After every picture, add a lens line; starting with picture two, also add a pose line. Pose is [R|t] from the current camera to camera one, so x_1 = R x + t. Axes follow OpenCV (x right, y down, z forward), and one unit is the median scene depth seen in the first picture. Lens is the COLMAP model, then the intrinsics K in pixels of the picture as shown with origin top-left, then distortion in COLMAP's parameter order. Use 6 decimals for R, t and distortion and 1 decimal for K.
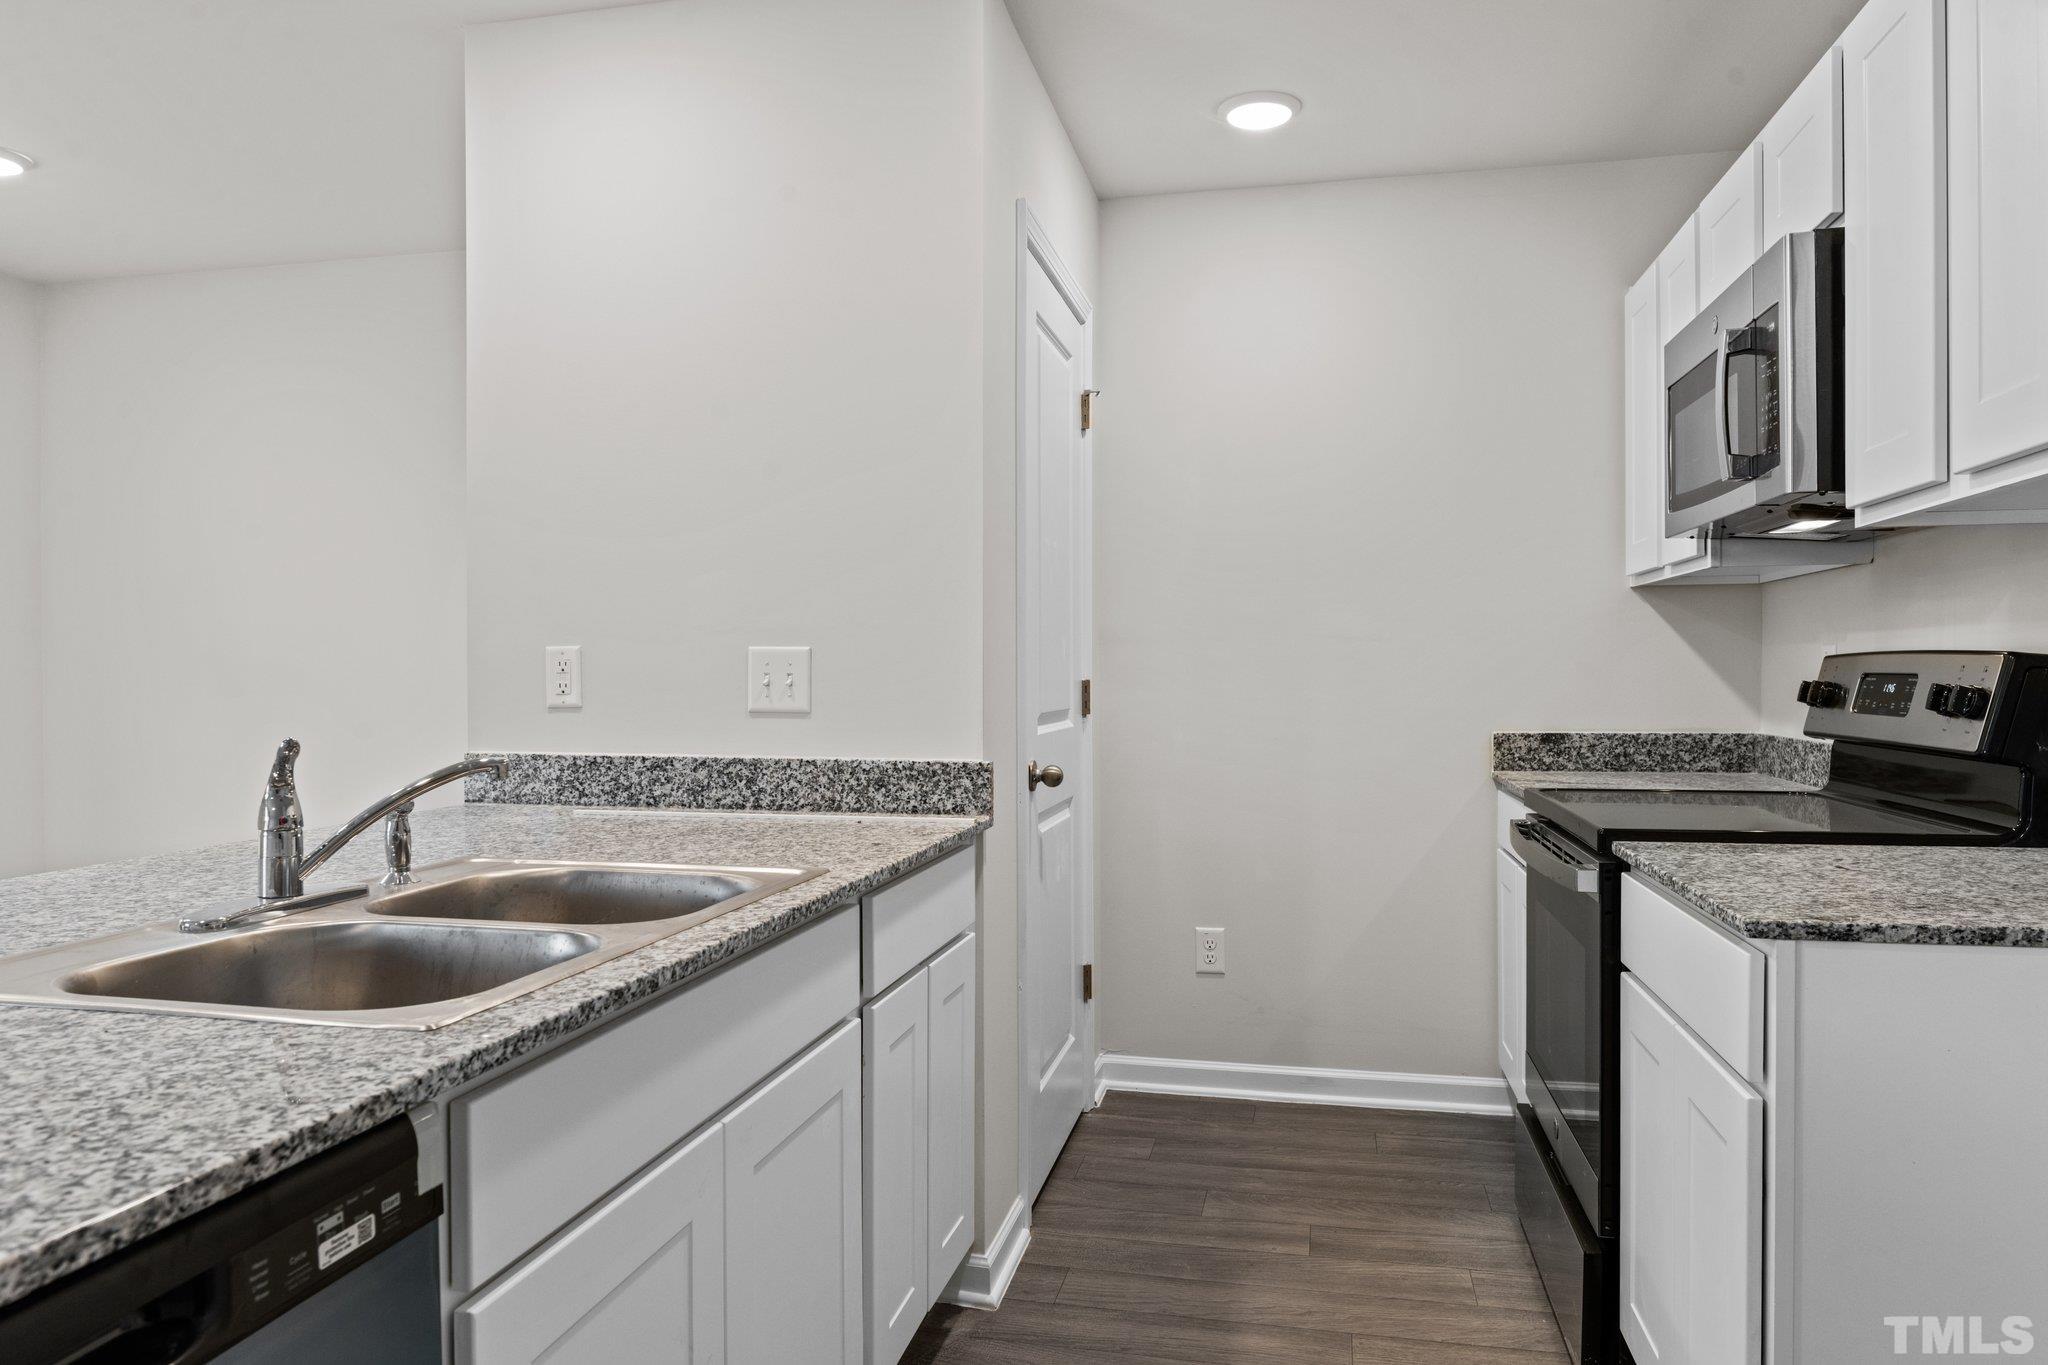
lens RADIAL K [[1359.6, 0, 1032.3], [0, 1359.6, 665.1], [0, 0, 1]] dist [0.000379, 0.000455]
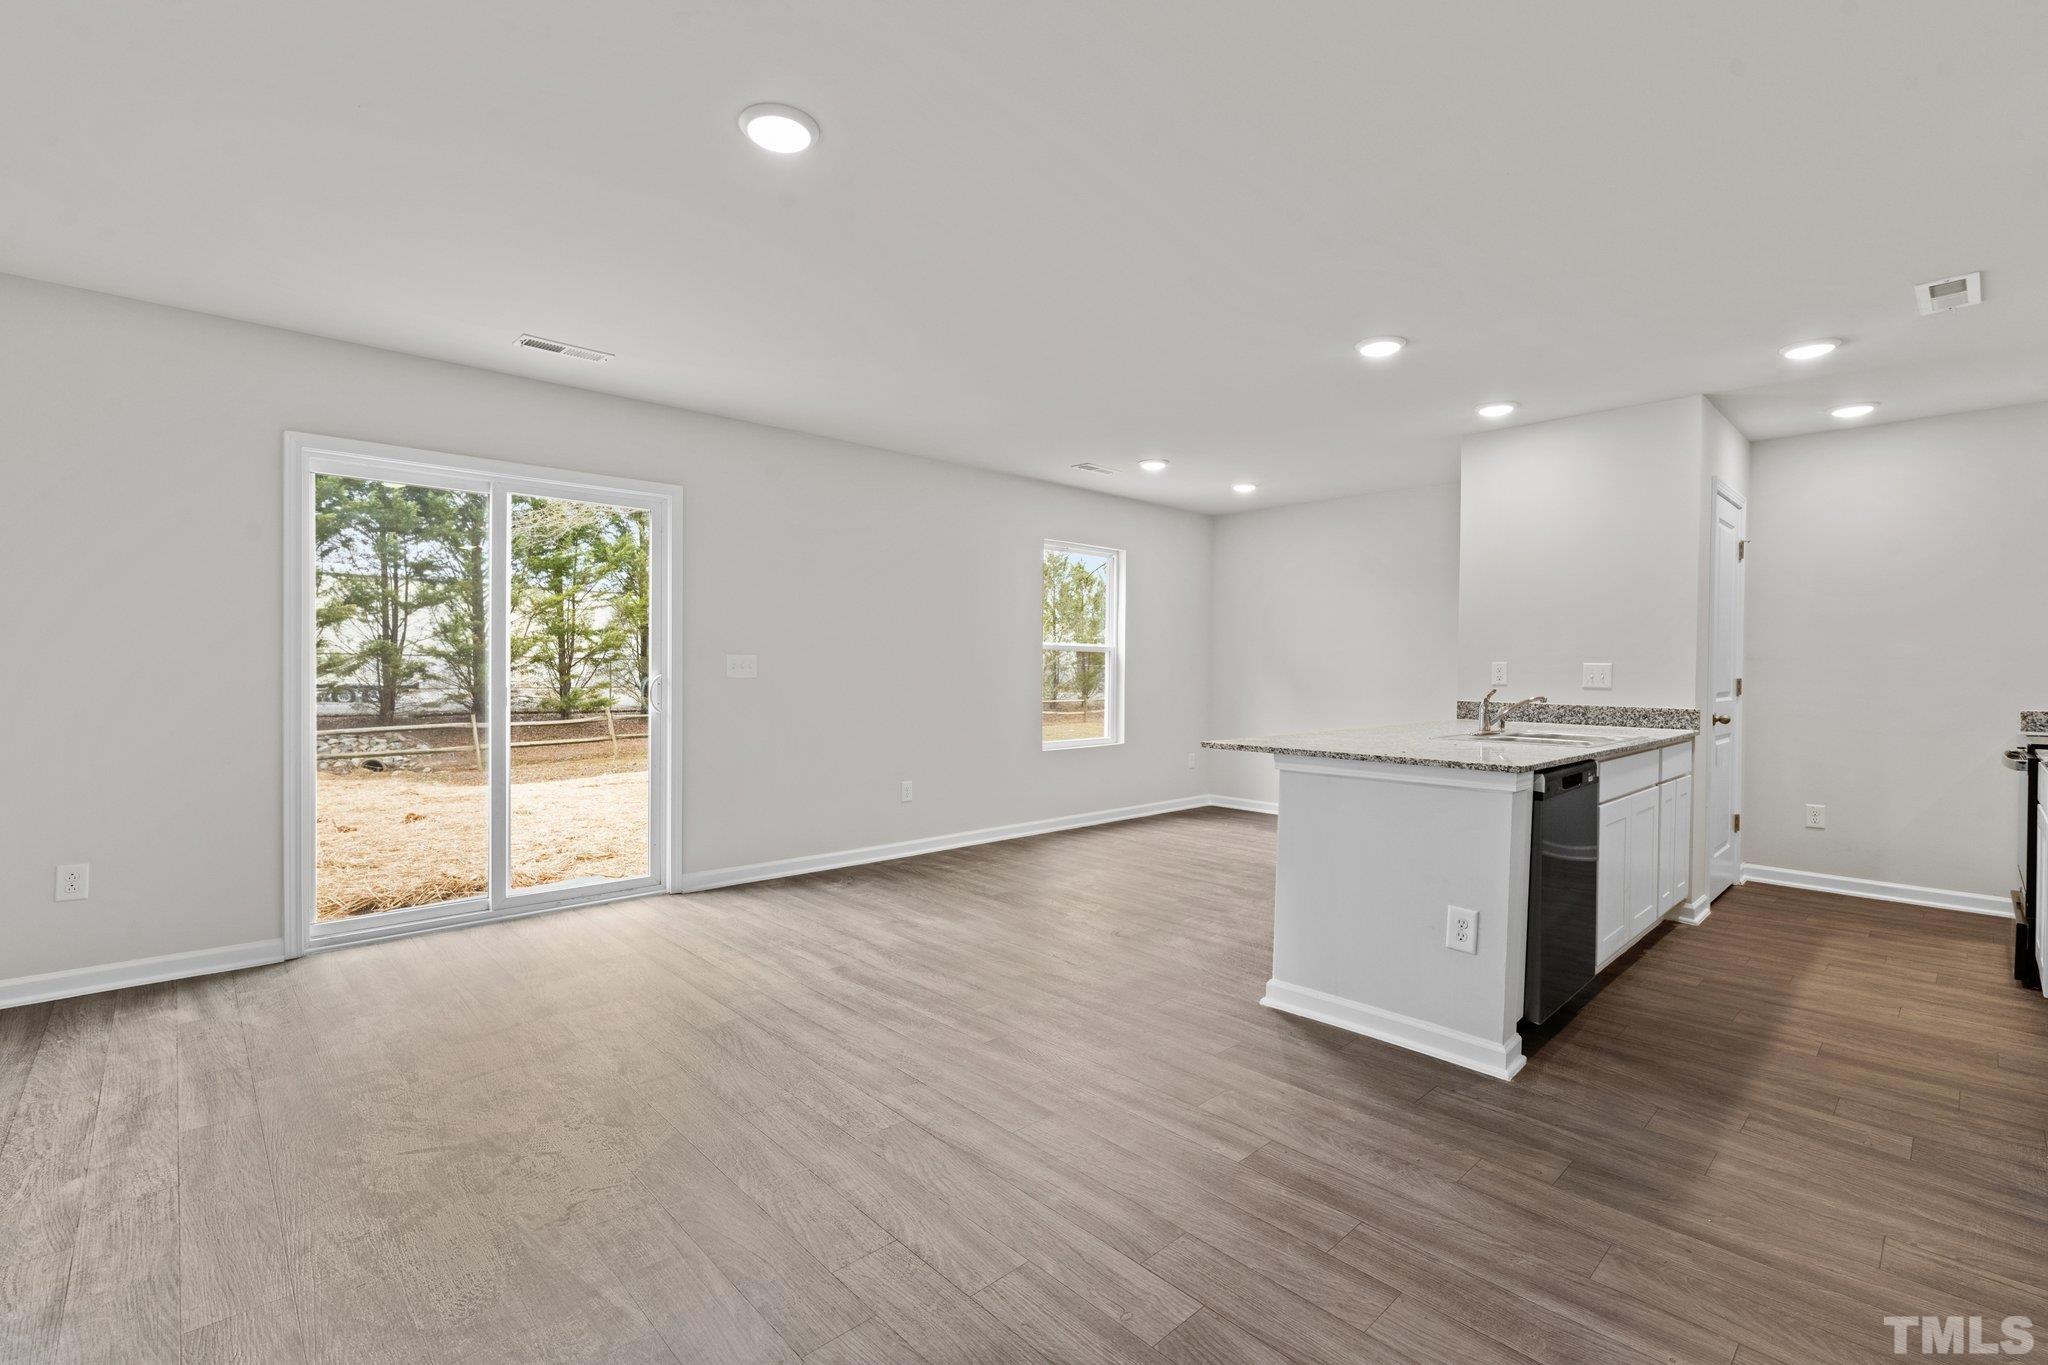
lens RADIAL K [[906.9, 0, 1020.4], [0, 906.9, 675.9], [0, 0, 1]] dist [0.001502, -0.000629]
pose [[0.824170, 0.015399, -0.566133, -0.111265], [-0.008719, 0.999857, 0.014504, -0.004546], [0.566275, -0.007017, 0.824186, -1.059736]]
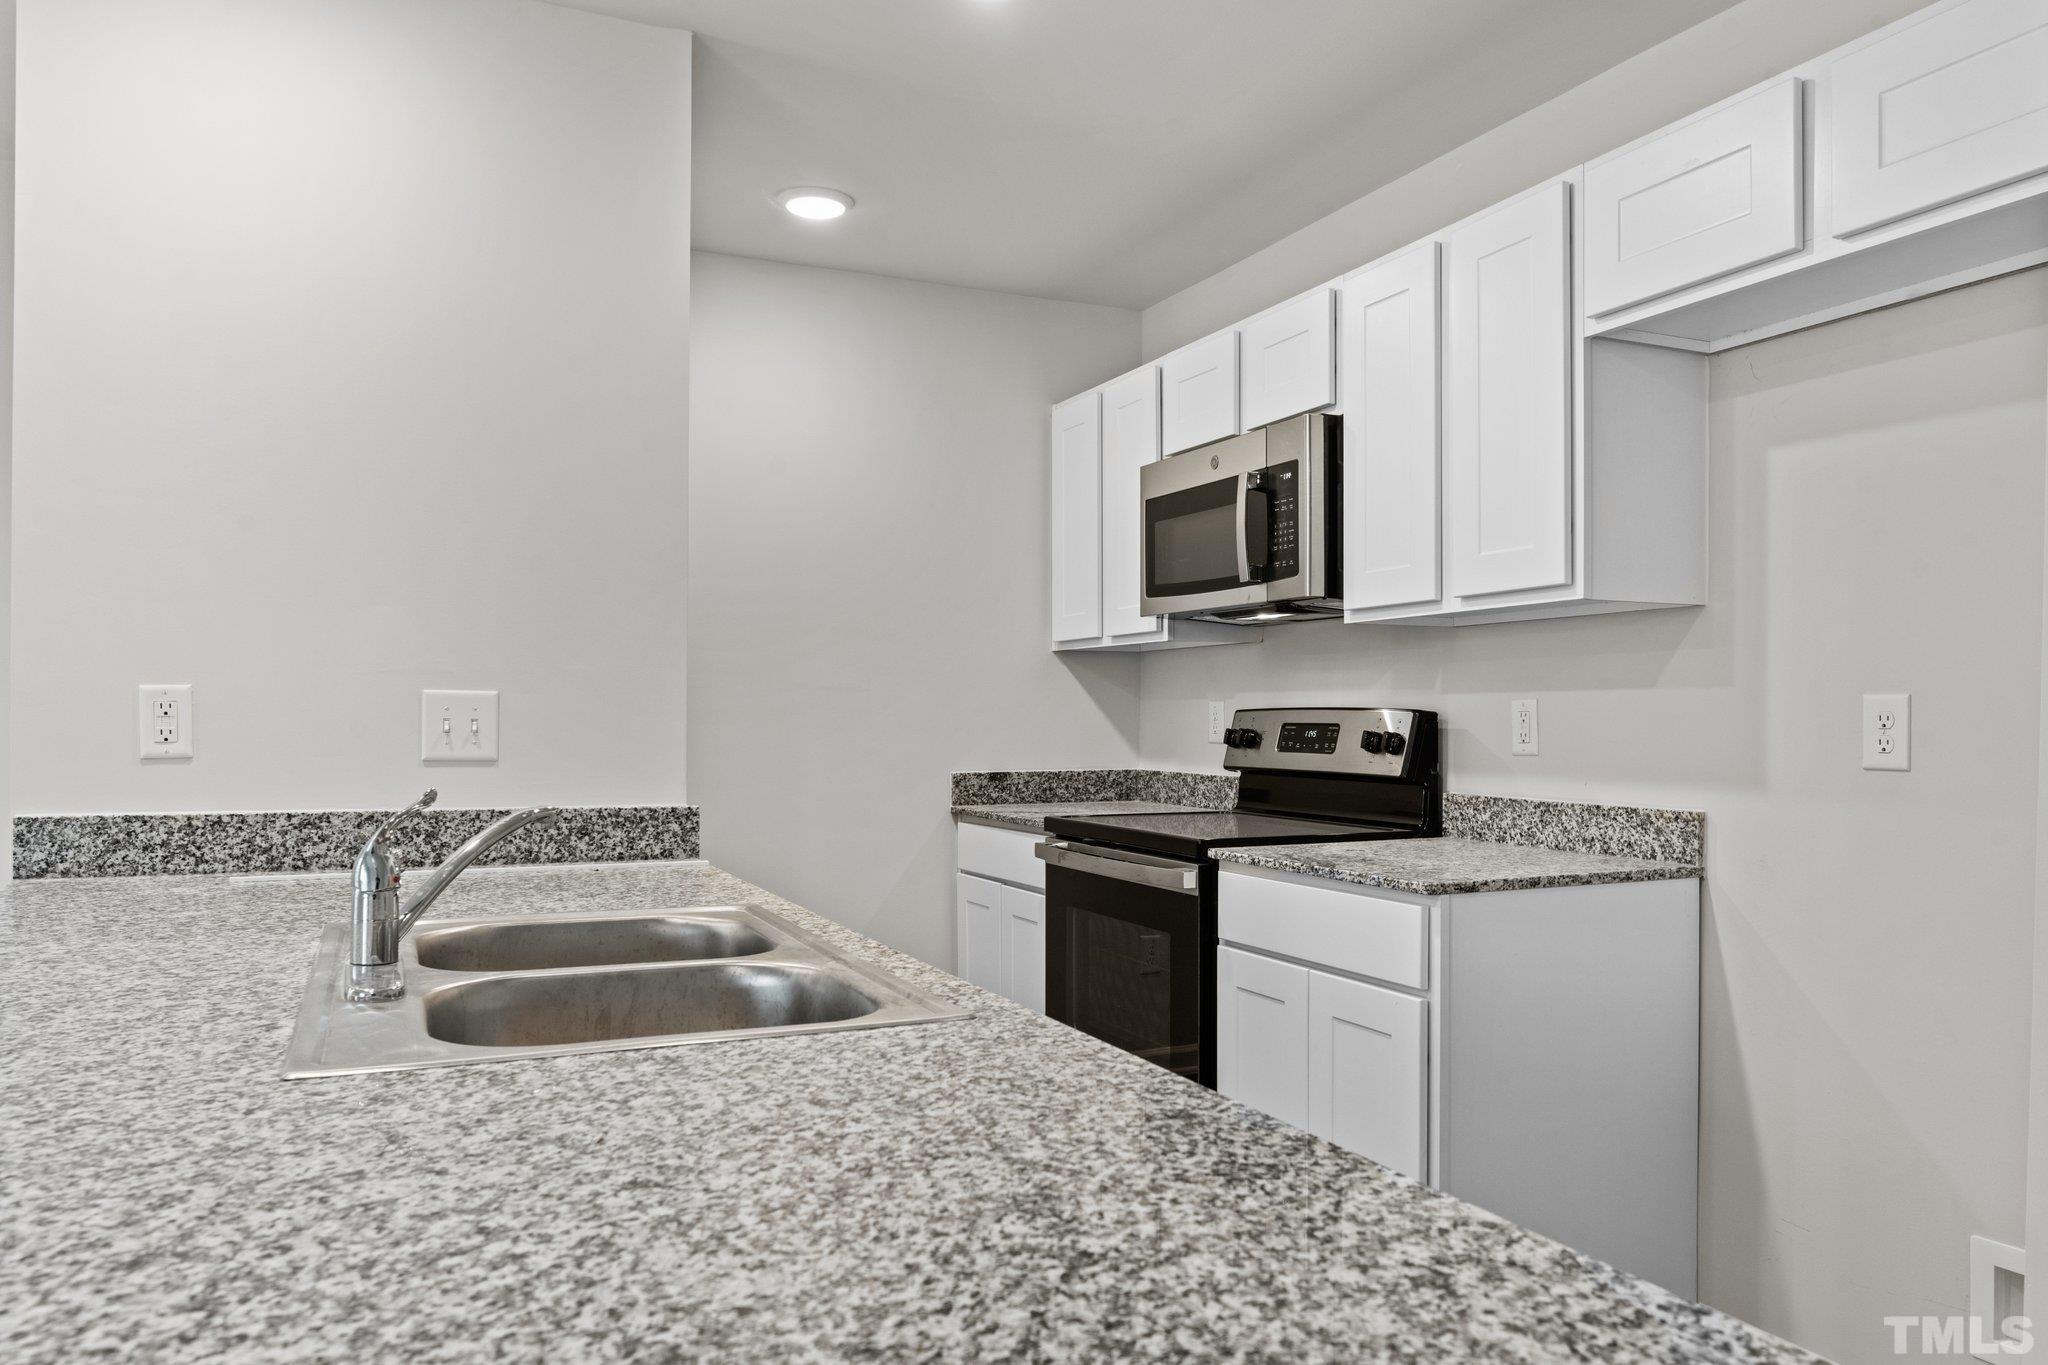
lens RADIAL K [[1431.4, 0, 1024.7], [0, 1431.4, 696.5], [0, 0, 1]] dist [-0.007959, 0.004466]
pose [[0.802340, 0.015010, 0.596678, -0.457331], [-0.009275, 0.999877, -0.012680, -0.000297], [-0.596795, 0.004640, 0.802381, -0.017882]]
